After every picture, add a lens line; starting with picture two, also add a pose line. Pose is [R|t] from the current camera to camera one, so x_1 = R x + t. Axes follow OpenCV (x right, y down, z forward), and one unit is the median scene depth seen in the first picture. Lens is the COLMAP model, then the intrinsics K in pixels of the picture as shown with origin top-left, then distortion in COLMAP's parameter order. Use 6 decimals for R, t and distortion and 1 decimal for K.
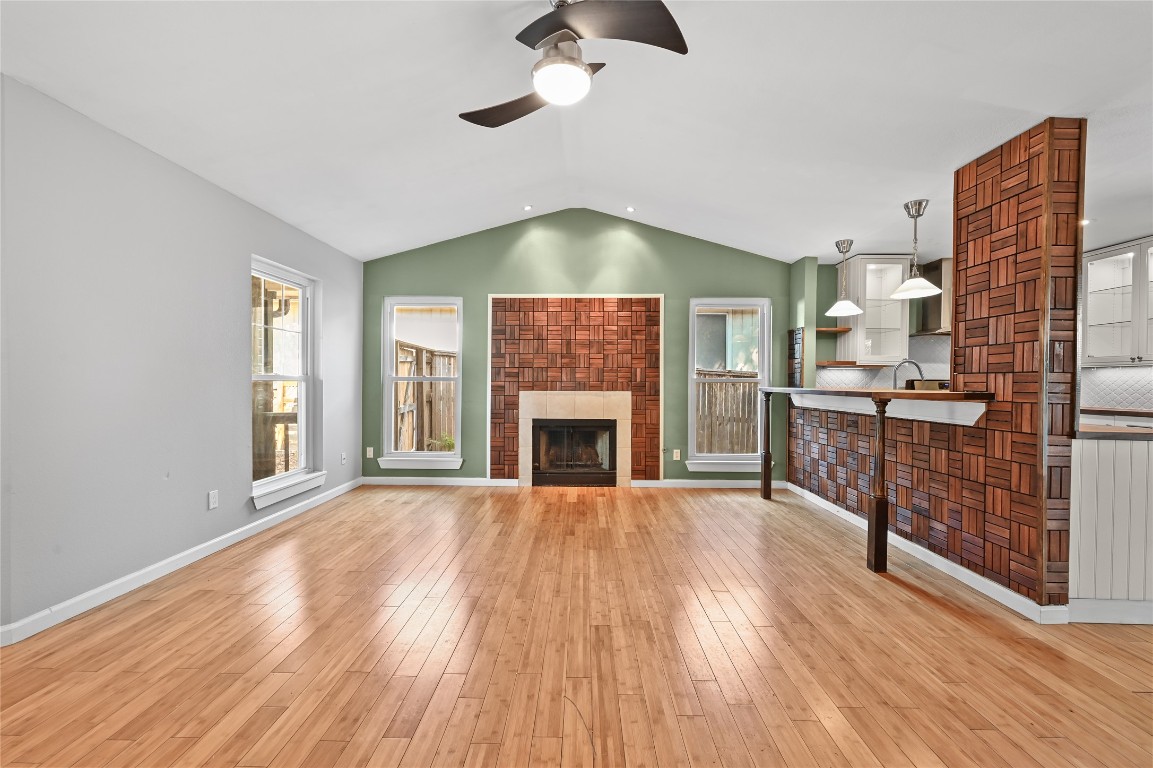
lens RADIAL K [[458.7, 0, 577.9], [0, 458.7, 385.0], [0, 0, 1]] dist [0.000607, 0.000249]
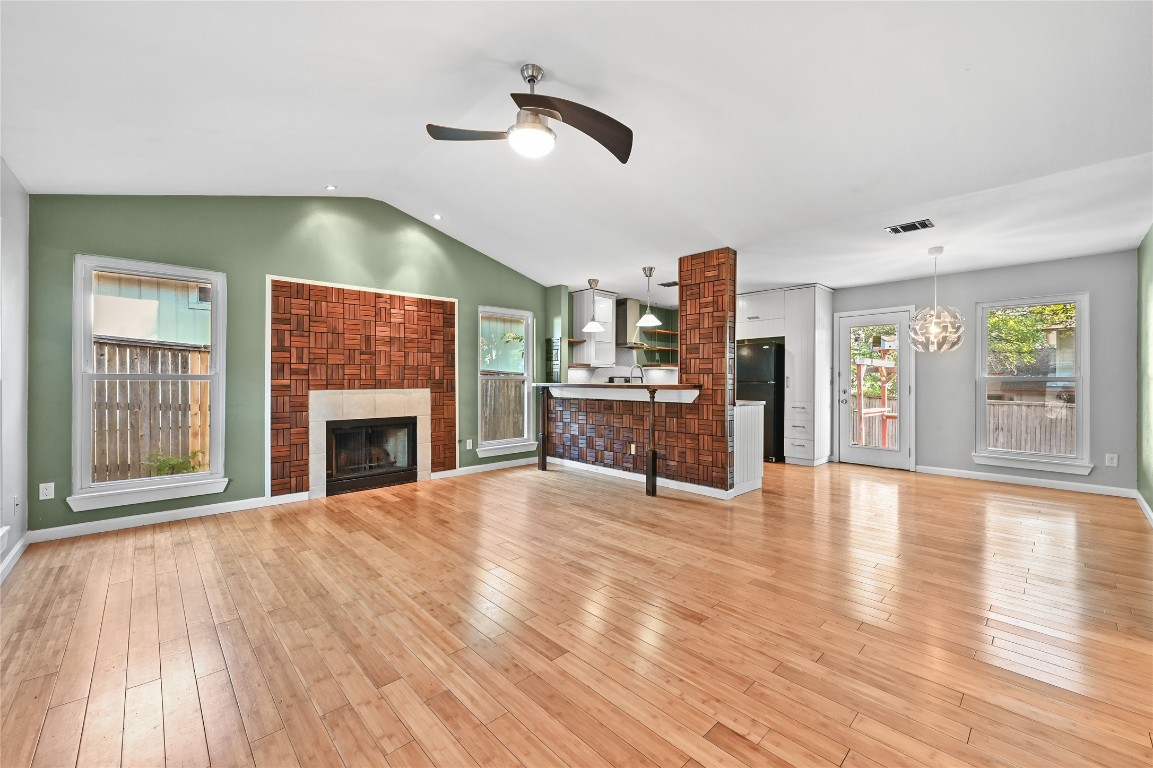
lens RADIAL K [[458.7, 0, 581.6], [0, 458.7, 380.8], [0, 0, 1]] dist [0.000607, 0.000249]
pose [[0.714350, -0.008804, 0.699733, -0.391444], [0.008316, 0.999957, 0.004092, -0.005242], [-0.699739, 0.002896, 0.714392, 0.008005]]
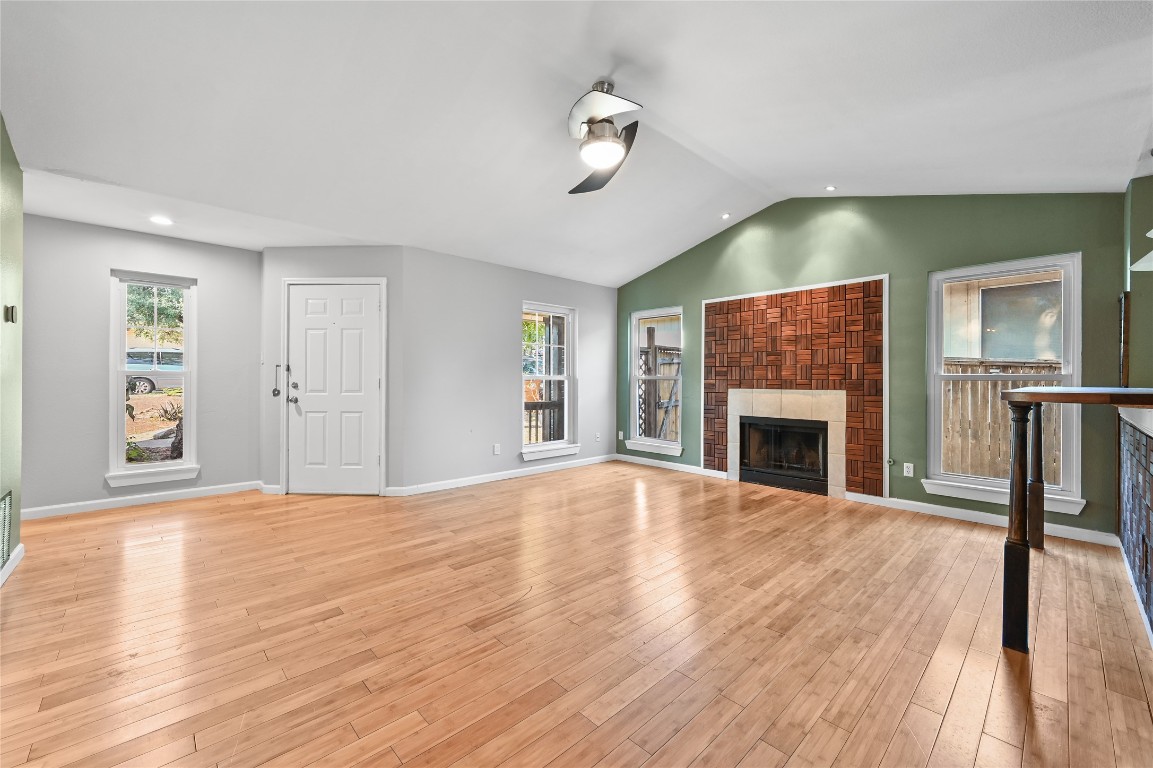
lens RADIAL K [[458.7, 0, 576.4], [0, 458.7, 380.4], [0, 0, 1]] dist [0.000607, 0.000249]
pose [[0.694242, -0.002774, -0.719737, 0.412985], [-0.003570, 0.999967, -0.007297, 0.002934], [0.719733, 0.007636, 0.694209, 0.016906]]
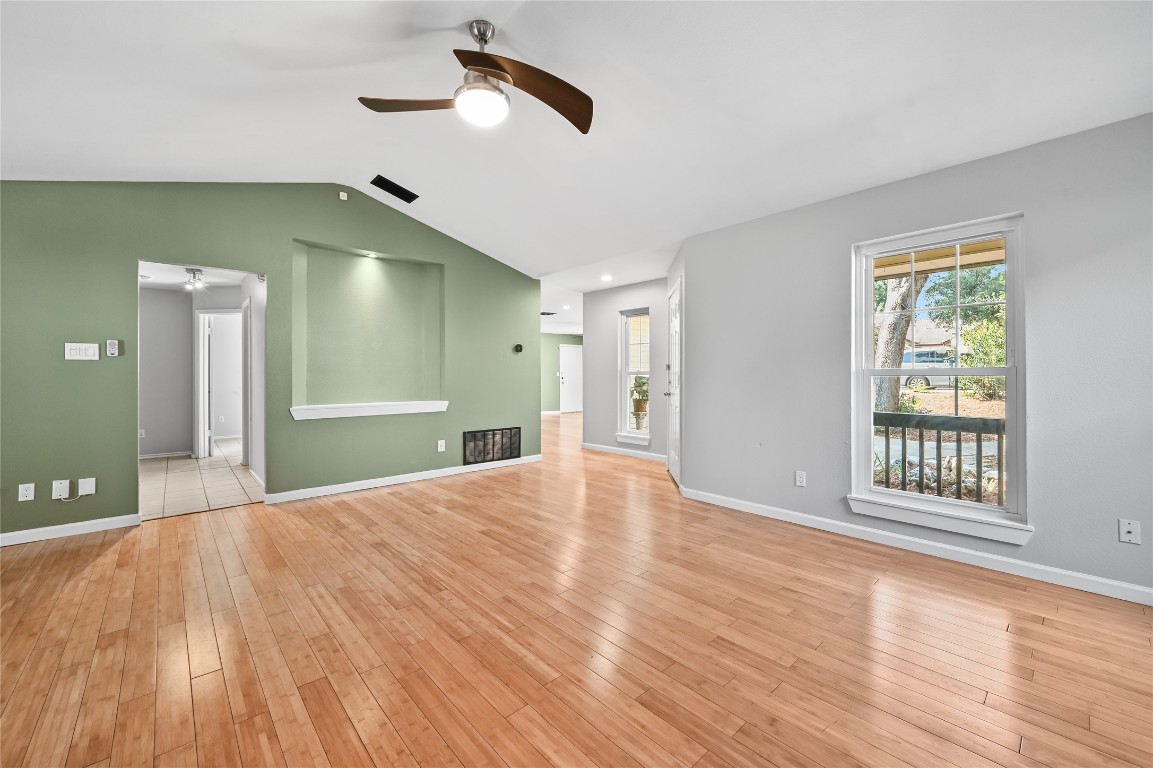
lens RADIAL K [[458.7, 0, 582.3], [0, 458.7, 377.0], [0, 0, 1]] dist [0.000607, 0.000249]
pose [[-0.731151, -0.002587, -0.682211, 0.258169], [-0.004309, 0.999990, 0.000825, -0.003617], [0.682202, 0.003543, -0.731155, 0.947945]]
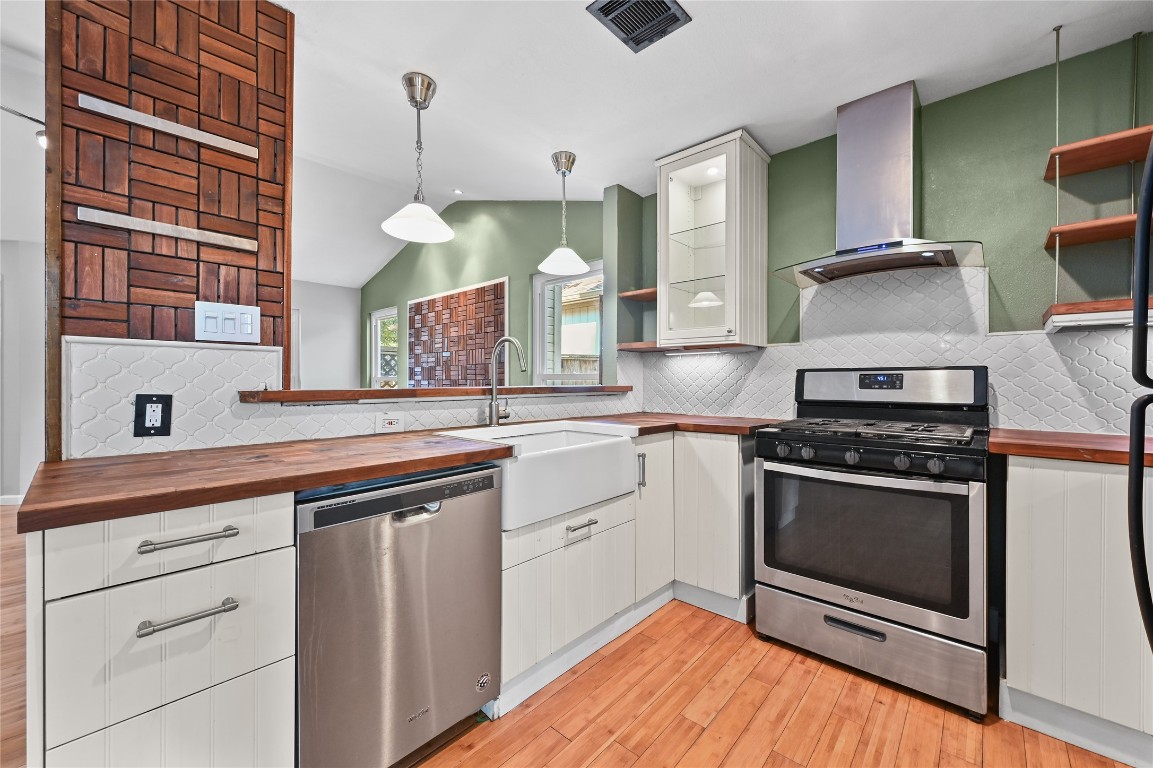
lens RADIAL K [[458.7, 0, 578.6], [0, 458.7, 383.0], [0, 0, 1]] dist [0.000607, 0.000249]
pose [[0.746878, -0.005574, -0.664938, 0.895737], [-0.000720, 0.999957, -0.009191, 0.008075], [0.664961, 0.007344, 0.746842, 0.475430]]
